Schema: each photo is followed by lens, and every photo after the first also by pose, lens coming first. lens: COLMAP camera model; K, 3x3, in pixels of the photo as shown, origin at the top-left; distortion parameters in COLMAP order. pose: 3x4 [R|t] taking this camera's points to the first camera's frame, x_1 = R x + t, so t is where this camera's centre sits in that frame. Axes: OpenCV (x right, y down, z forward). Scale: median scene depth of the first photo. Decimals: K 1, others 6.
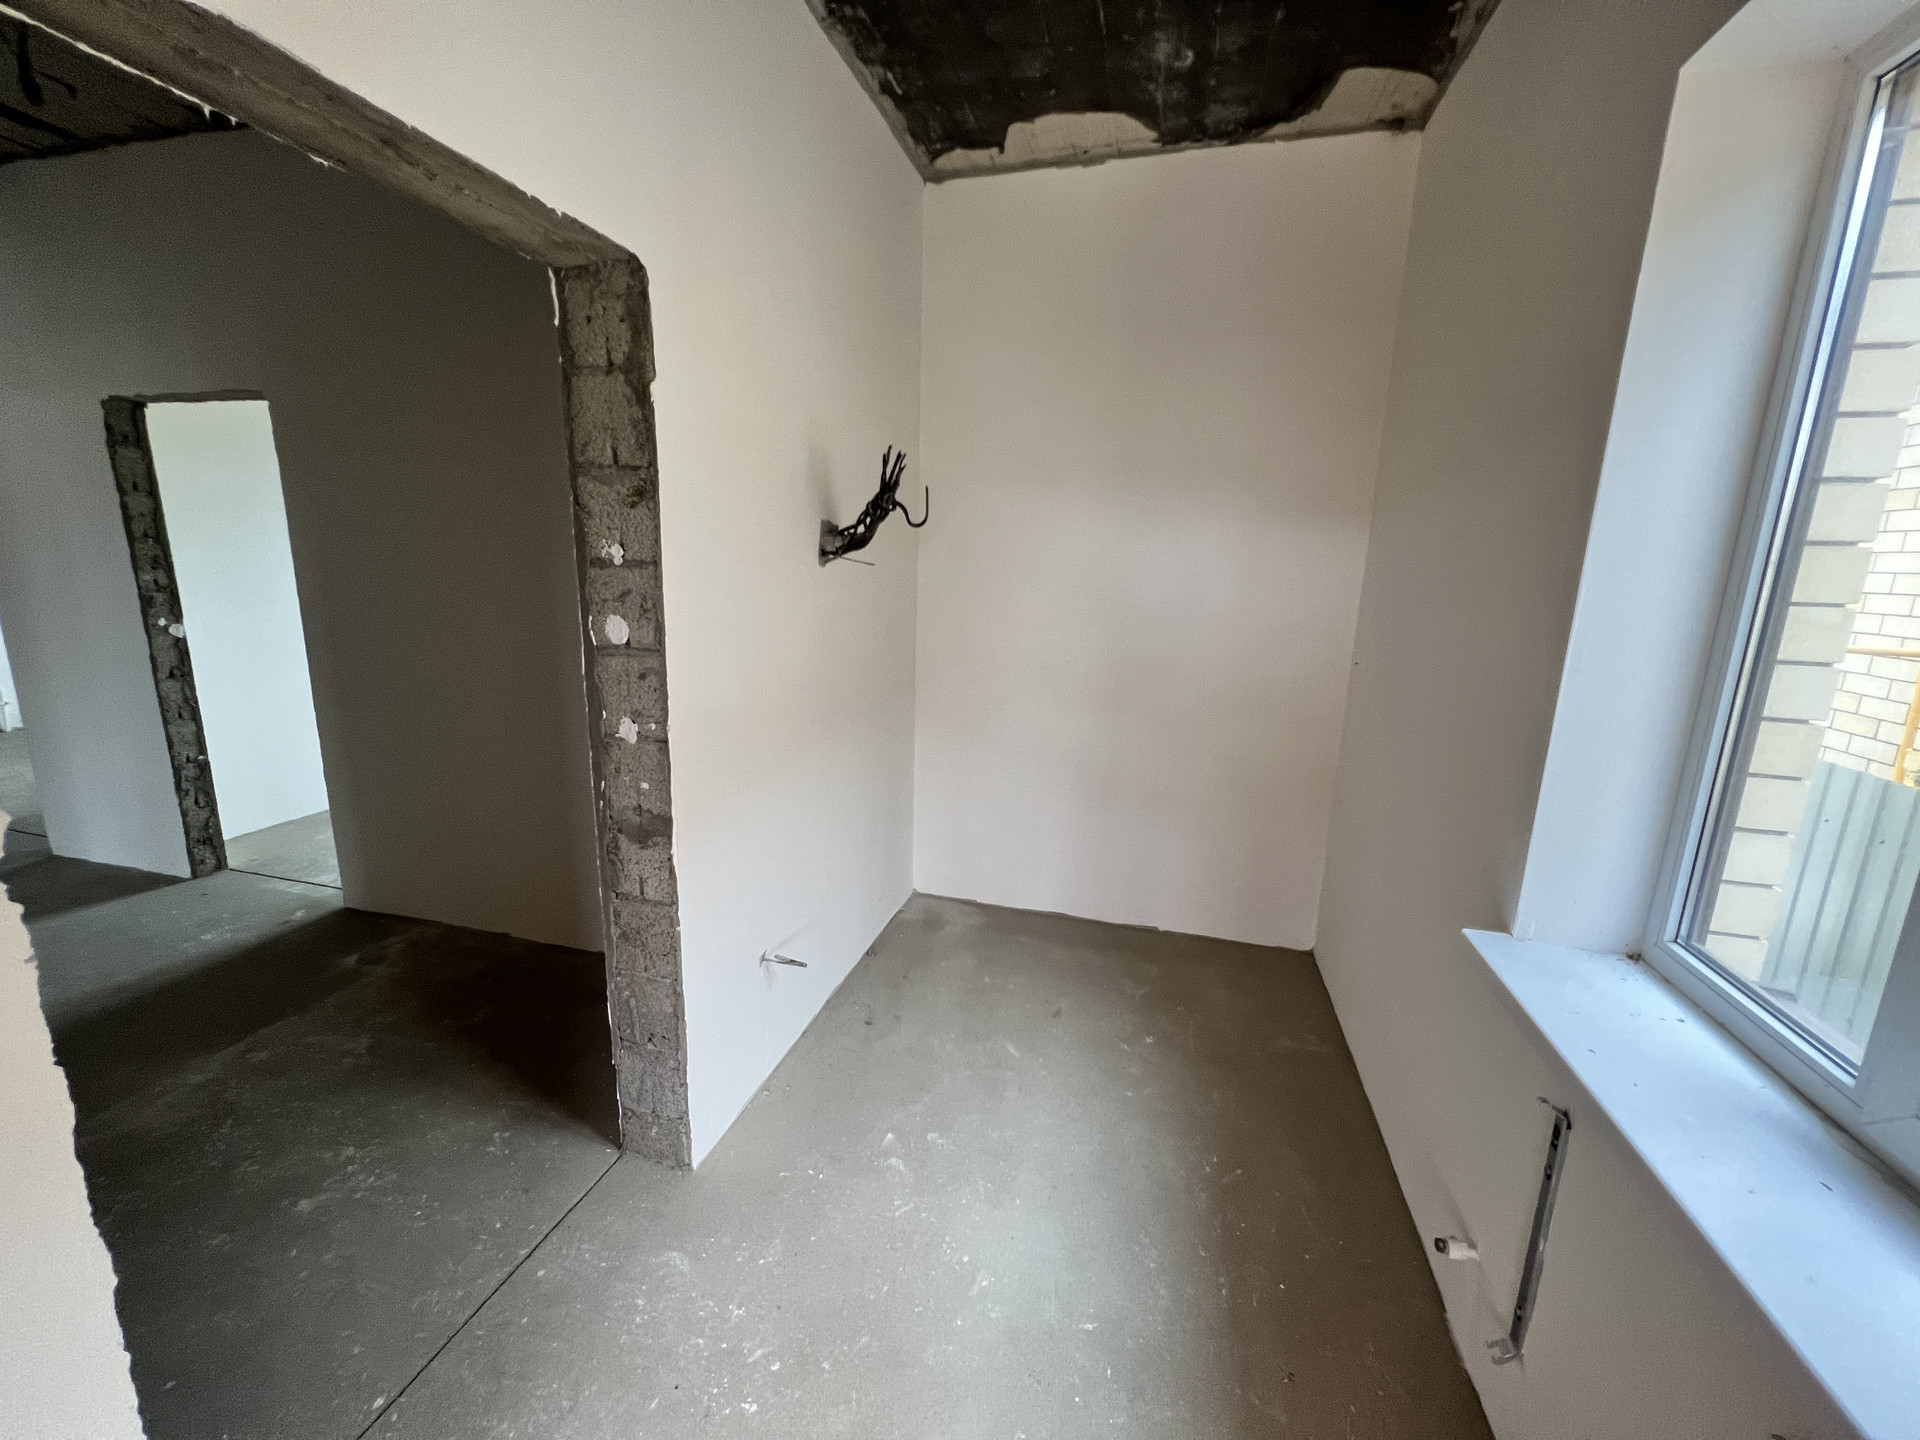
lens RADIAL K [[766.4, 0, 958.8], [0, 766.4, 717.5], [0, 0, 1]] dist [-0.001121, 0.000763]
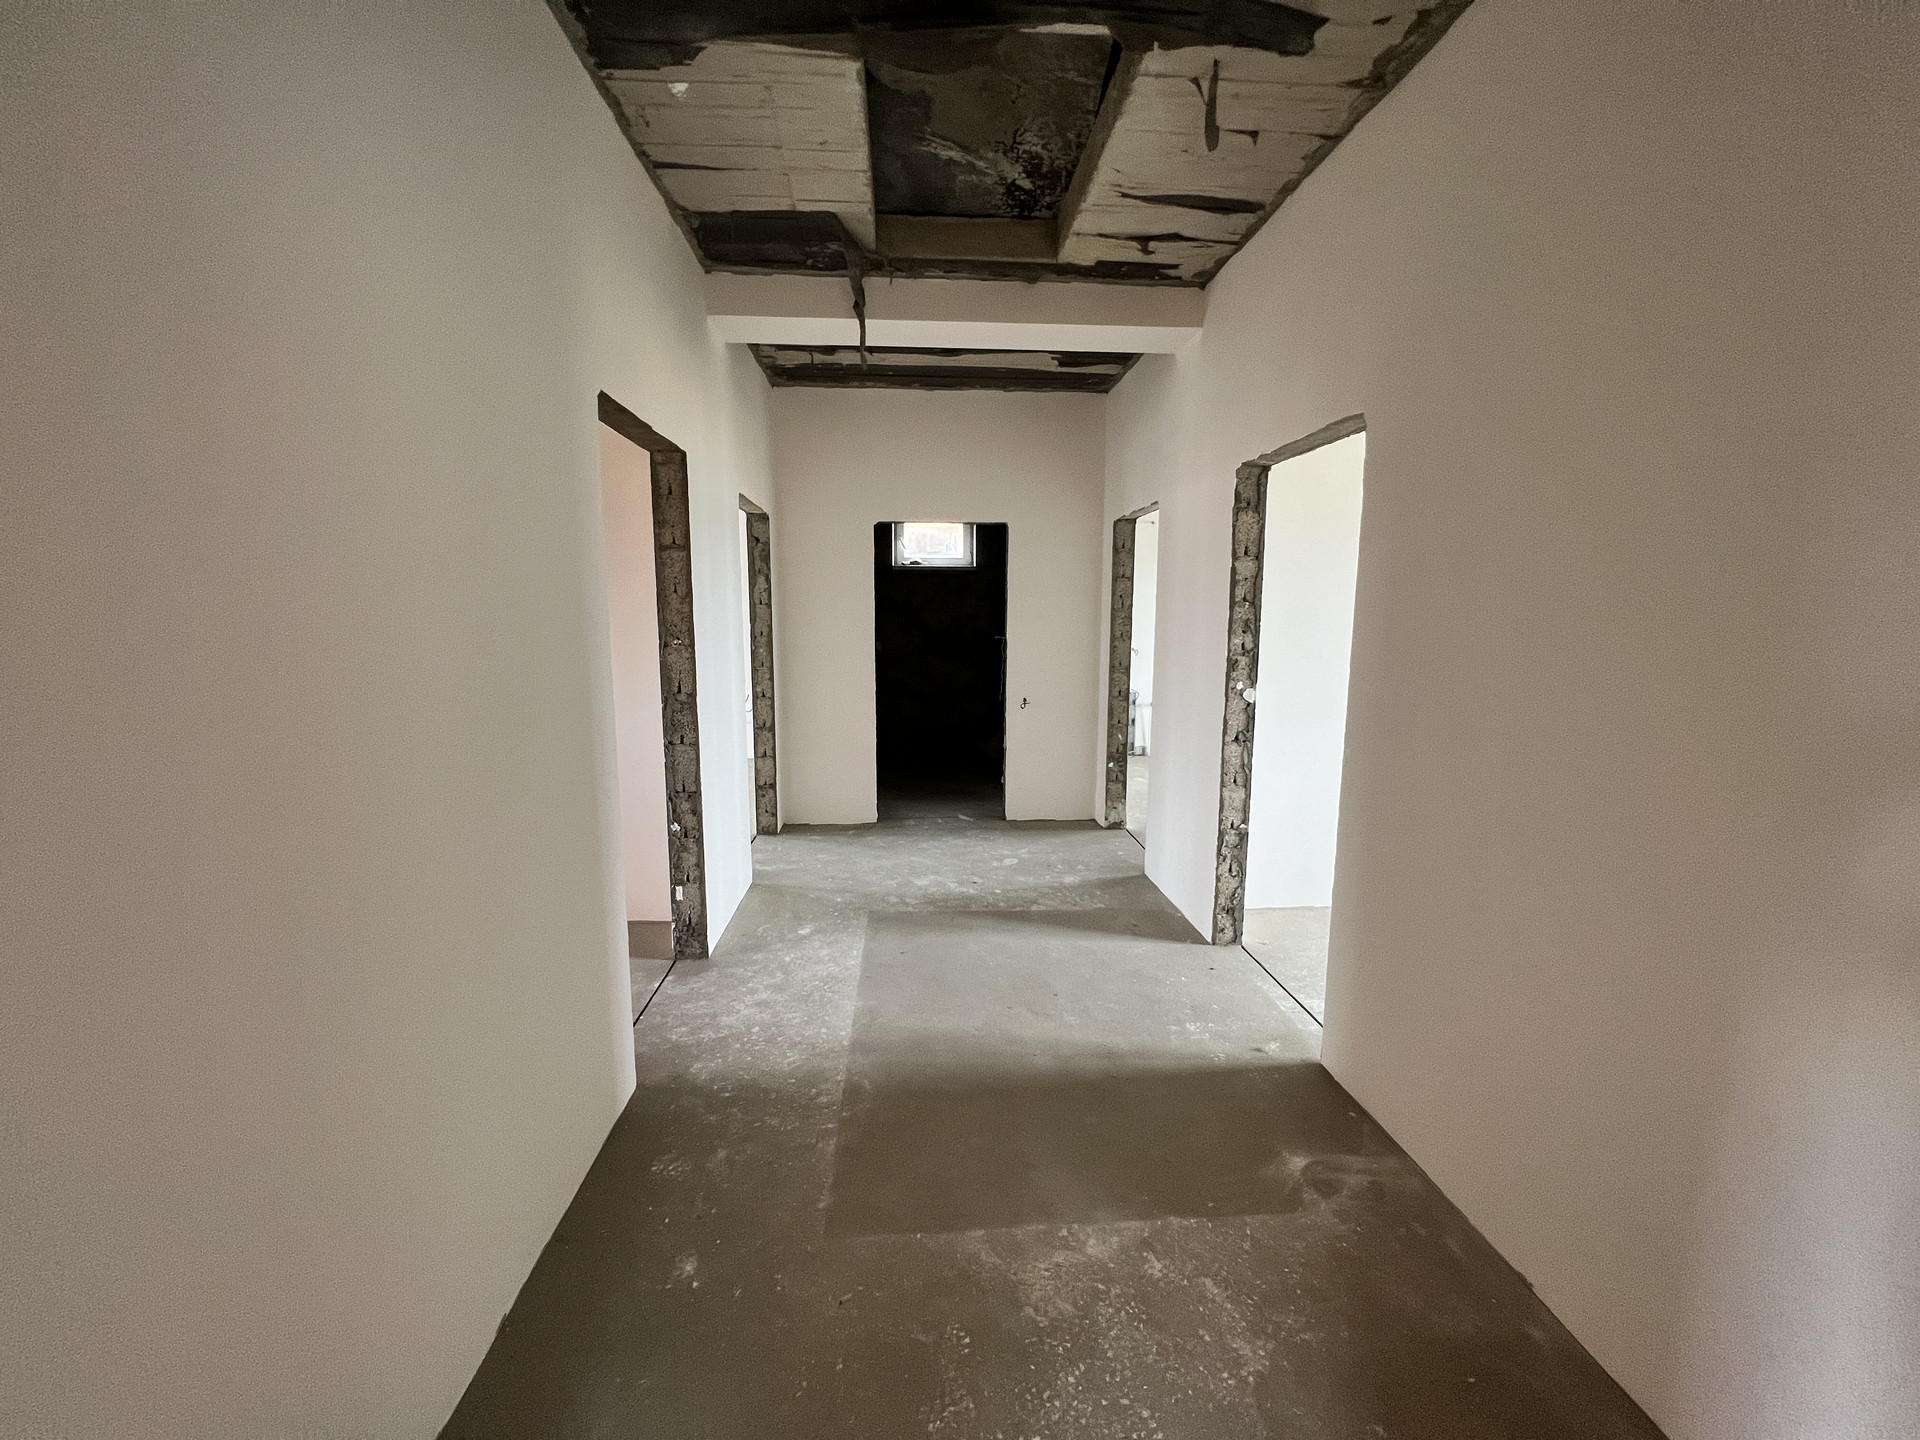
lens RADIAL K [[766.4, 0, 959.4], [0, 766.4, 718.1], [0, 0, 1]] dist [-0.001121, 0.000763]
pose [[0.329417, 0.105411, -0.938282, -0.229746], [-0.189544, 0.980901, 0.043653, -0.058827], [0.924964, 0.163465, 0.343105, 0.336891]]
